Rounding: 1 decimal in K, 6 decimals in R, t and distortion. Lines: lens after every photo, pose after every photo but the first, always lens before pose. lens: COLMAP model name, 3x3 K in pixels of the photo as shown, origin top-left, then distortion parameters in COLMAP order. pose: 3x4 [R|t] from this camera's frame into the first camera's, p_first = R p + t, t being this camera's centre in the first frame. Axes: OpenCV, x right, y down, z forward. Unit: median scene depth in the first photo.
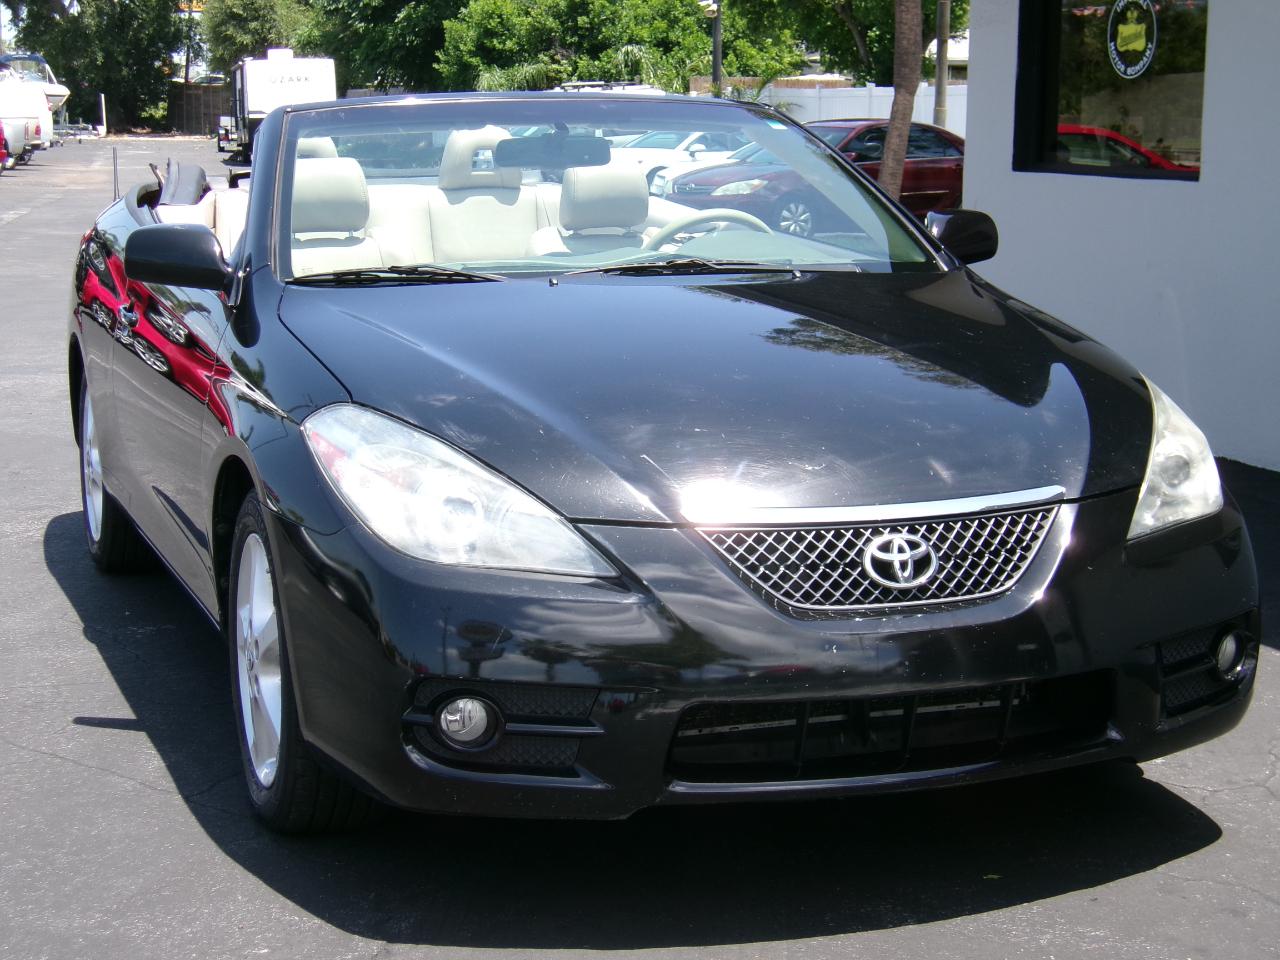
lens RADIAL K [[2431.0, 0, 639.8], [0, 2431.0, 530.9], [0, 0, 1]] dist [-0.071082, -0.362843]
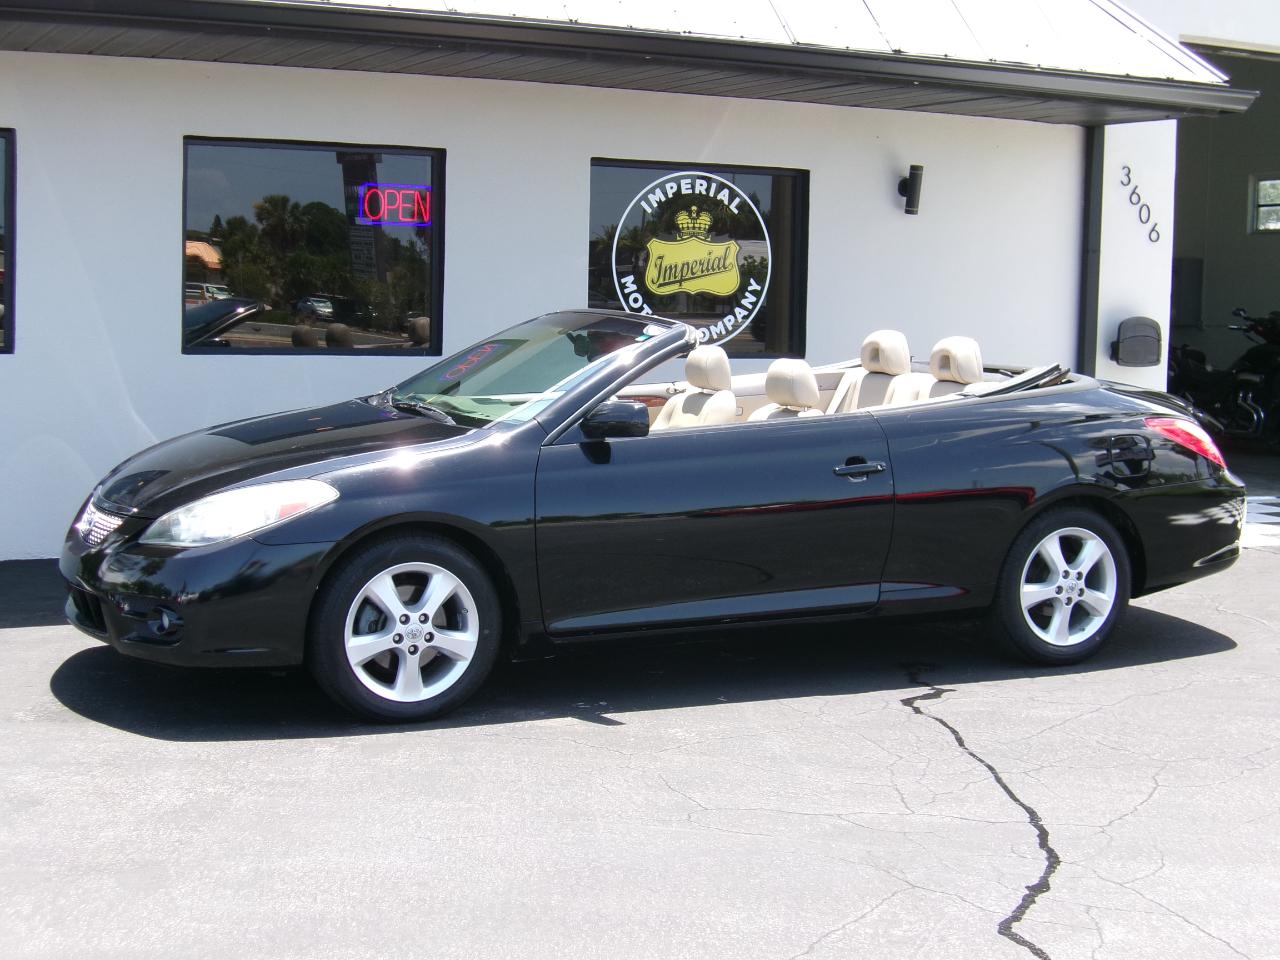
lens RADIAL K [[1973.9, 0, 637.2], [0, 1973.9, 482.8], [0, 0, 1]] dist [-0.105416, -0.077023]
pose [[-0.073392, -0.112121, 0.990981, -0.797725], [0.150970, 0.980960, 0.122168, -0.144476], [-0.985810, 0.158575, -0.055068, 0.692415]]
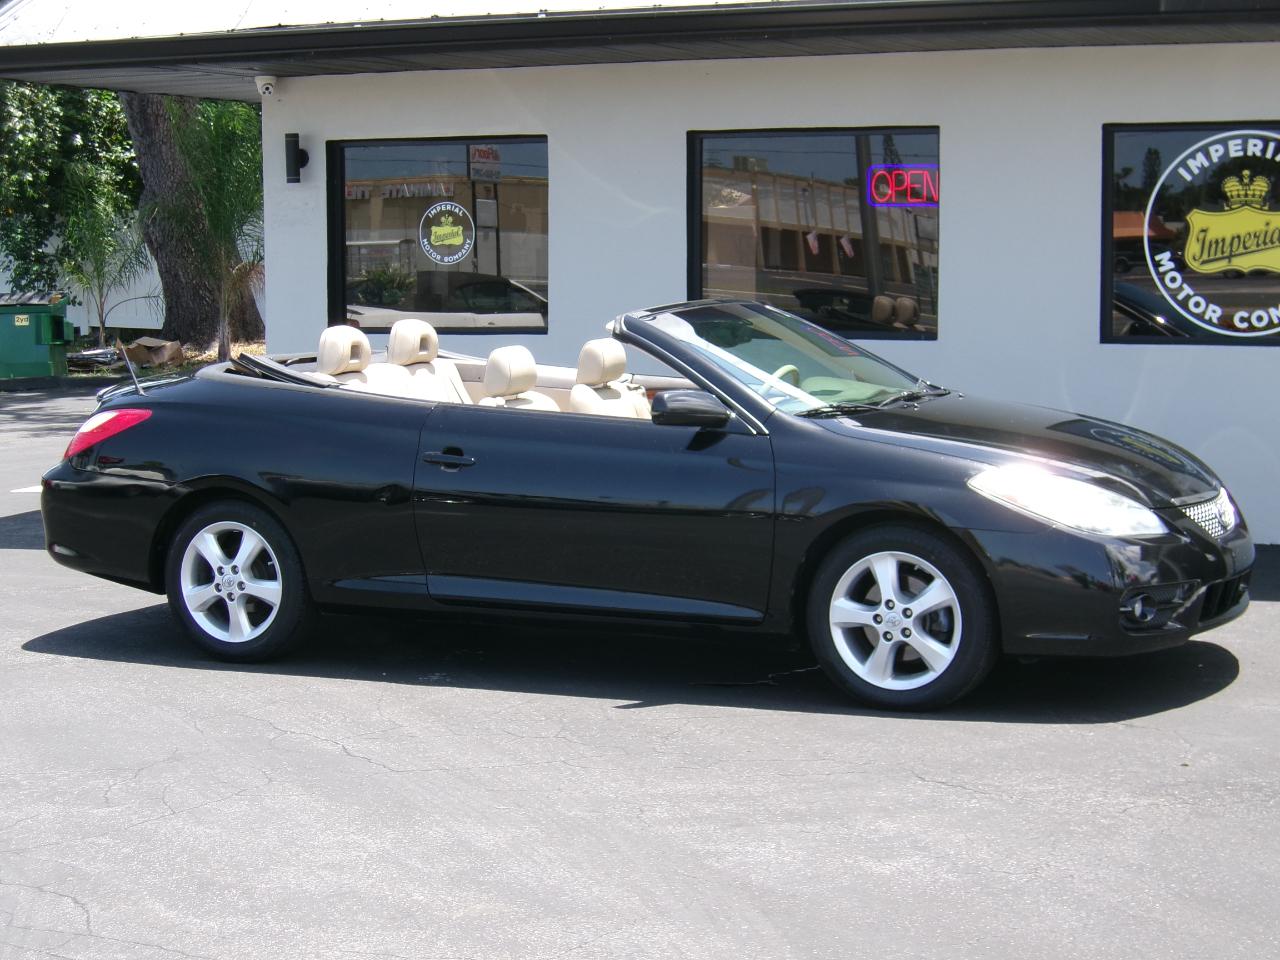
lens RADIAL K [[2431.0, 0, 639.8], [0, 2431.0, 530.9], [0, 0, 1]] dist [-0.071082, -0.362843]
pose [[0.707681, -0.101809, 0.699158, -0.730646], [0.139221, 0.990256, 0.003280, -0.021677], [-0.692680, 0.095016, 0.714959, -0.082199]]
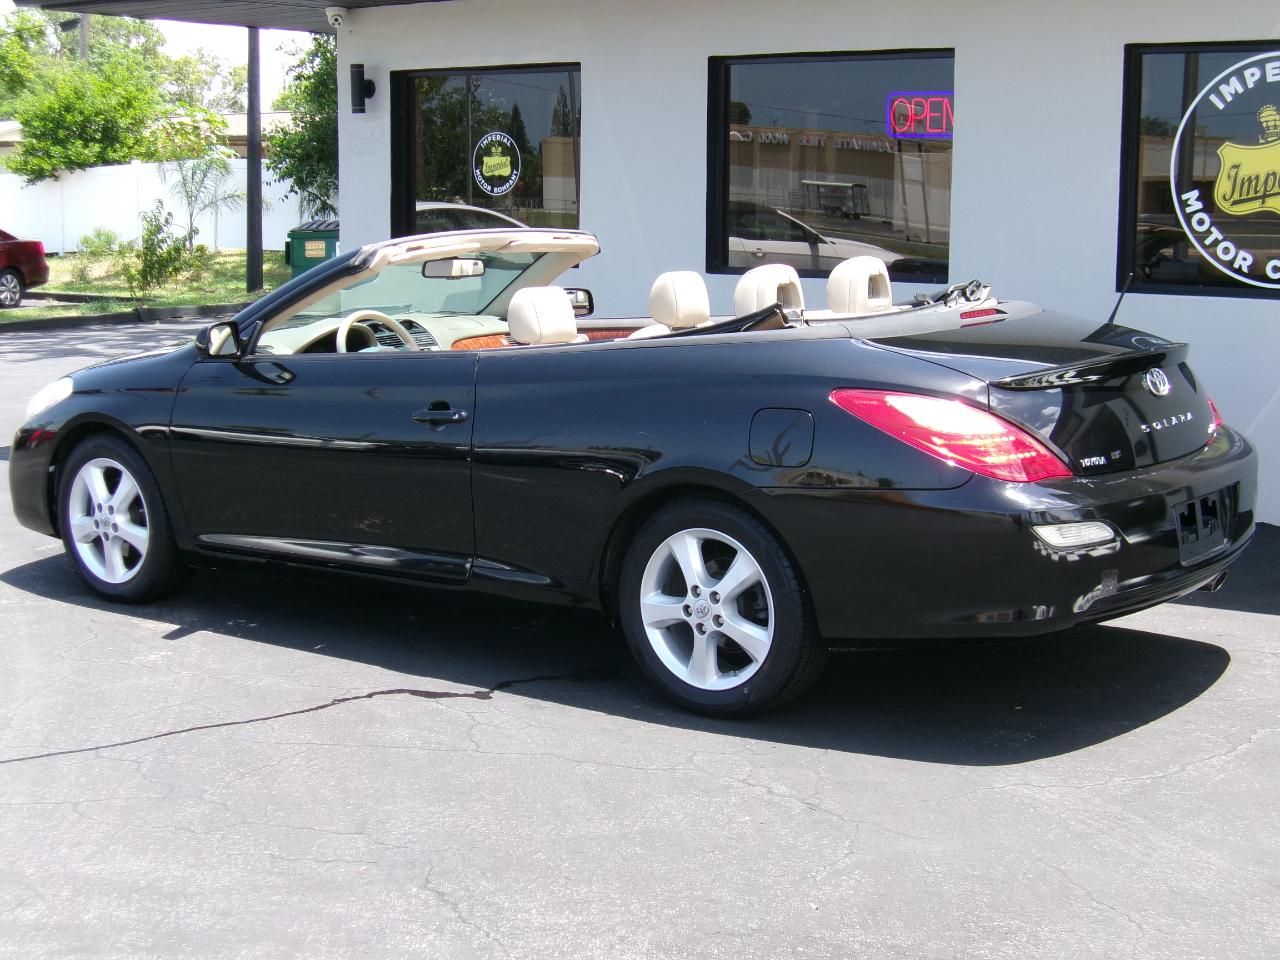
lens RADIAL K [[1963.6, 0, 643.4], [0, 1963.6, 515.8], [0, 0, 1]] dist [-0.120005, 0.011173]
pose [[0.849553, -0.097985, 0.518323, -0.333708], [0.099699, 0.994713, 0.024632, -0.021528], [-0.517996, 0.030750, 0.854830, -0.012057]]
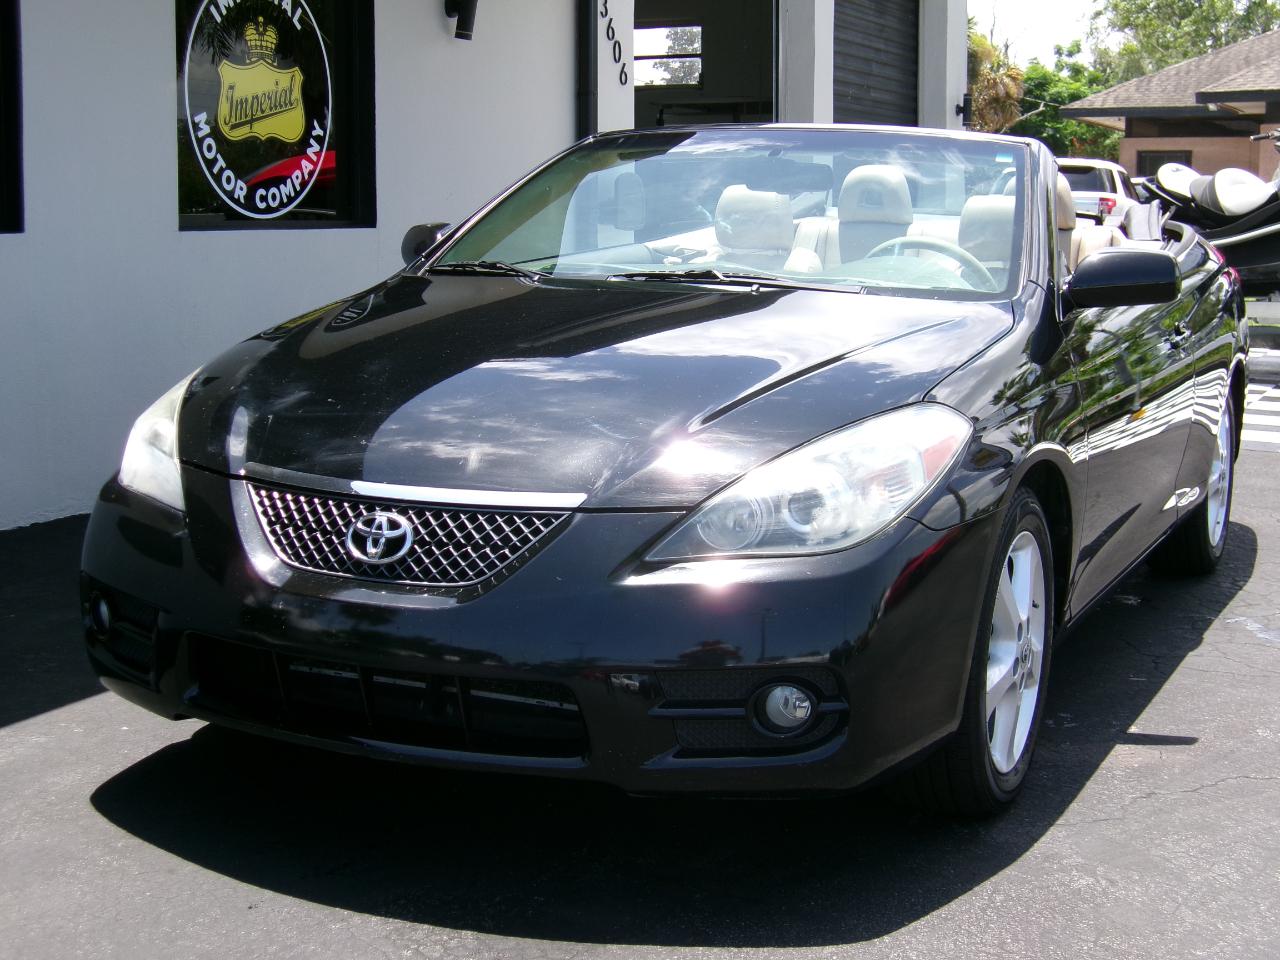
lens RADIAL K [[1973.9, 0, 637.2], [0, 1973.9, 482.8], [0, 0, 1]] dist [-0.105416, -0.077023]
pose [[-0.692122, -0.113355, 0.712824, -0.346416], [0.113680, 0.958145, 0.262745, -0.167478], [-0.712772, 0.262885, -0.650267, 1.043543]]
